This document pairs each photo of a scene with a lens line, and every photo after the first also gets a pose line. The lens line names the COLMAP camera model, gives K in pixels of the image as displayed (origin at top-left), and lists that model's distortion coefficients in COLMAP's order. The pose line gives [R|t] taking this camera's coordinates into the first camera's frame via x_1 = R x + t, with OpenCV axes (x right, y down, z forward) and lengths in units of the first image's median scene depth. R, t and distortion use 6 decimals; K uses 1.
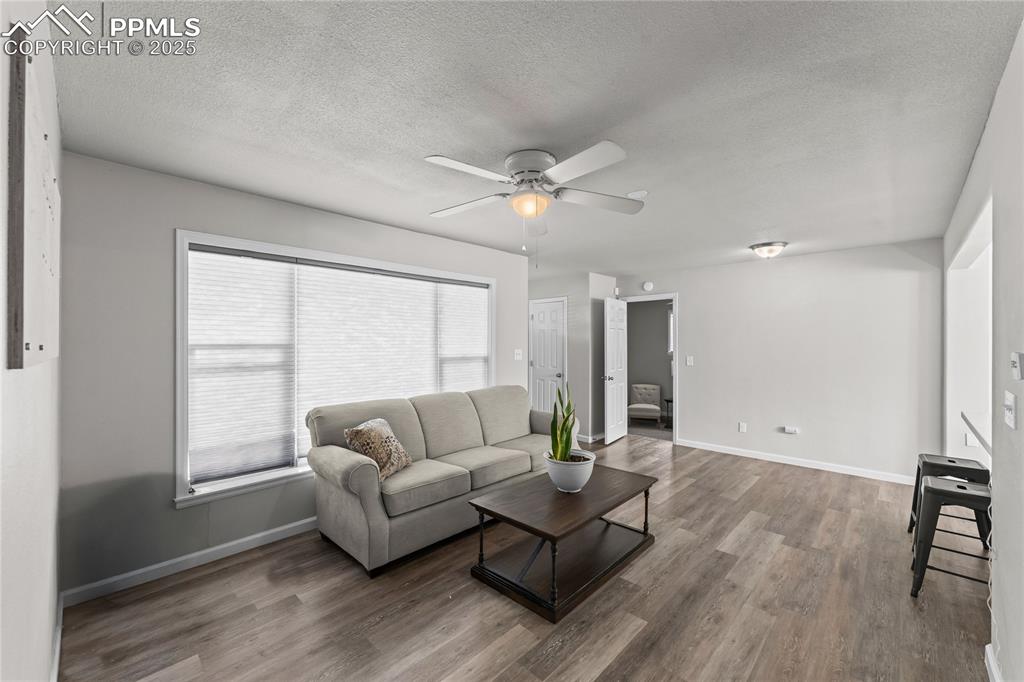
lens RADIAL K [[406.8, 0, 510.9], [0, 406.8, 343.1], [0, 0, 1]] dist [0.000903, 0.000213]
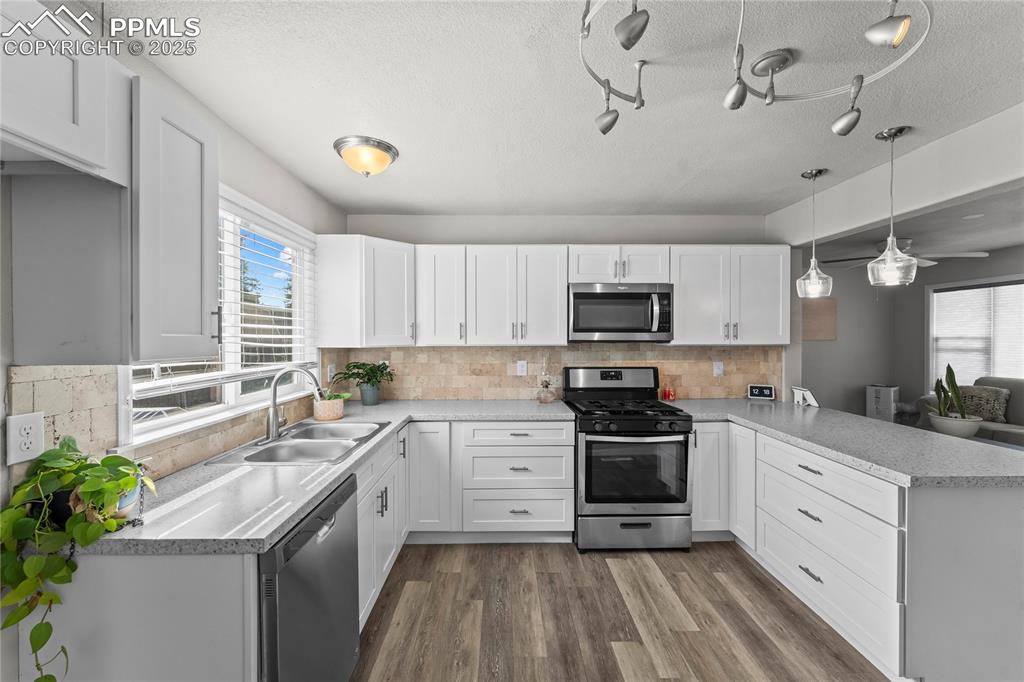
lens RADIAL K [[406.9, 0, 508.9], [0, 406.9, 339.9], [0, 0, 1]] dist [-0.000122, 0.000022]
pose [[-0.713343, 0.006618, -0.700784, 1.916177], [0.003277, 0.999976, 0.006107, -0.001718], [0.700808, 0.002060, -0.713347, 0.785059]]
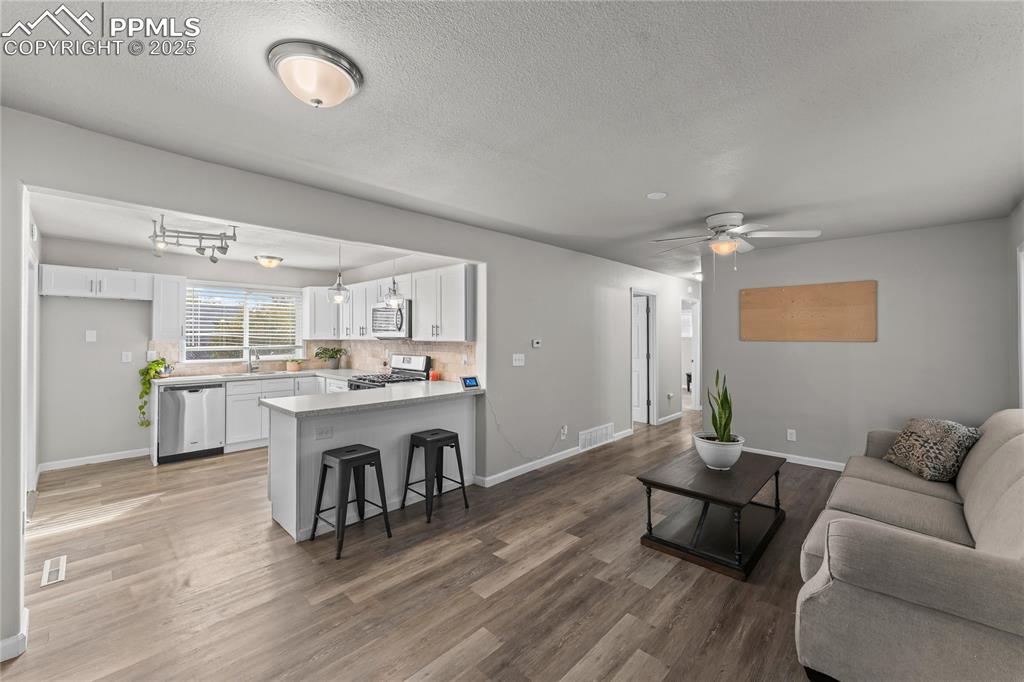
lens RADIAL K [[406.8, 0, 515.4], [0, 406.8, 335.0], [0, 0, 1]] dist [0.000903, 0.000213]
pose [[-0.999984, -0.002642, -0.004979, 0.603961], [-0.002623, 0.999989, -0.003860, 0.003186], [0.004990, -0.003847, -0.999980, 1.808061]]
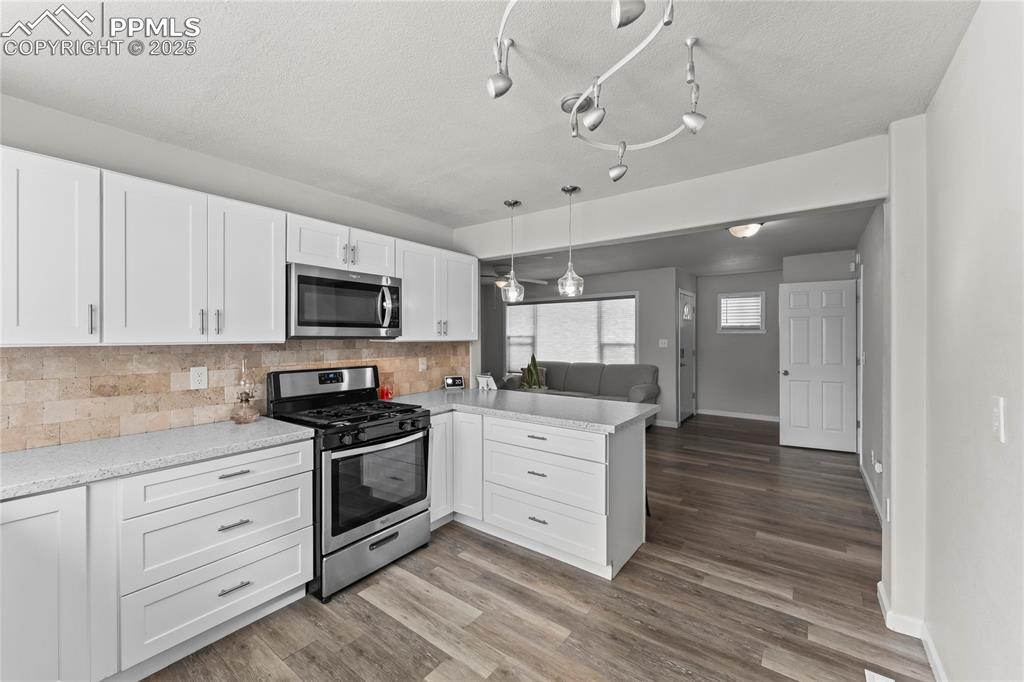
lens RADIAL K [[406.9, 0, 506.0], [0, 406.9, 337.7], [0, 0, 1]] dist [-0.000122, 0.000022]
pose [[0.116085, 0.001867, -0.993238, 1.922876], [0.004145, 0.999989, 0.002364, 0.008110], [0.993231, -0.004391, 0.116076, 0.506595]]
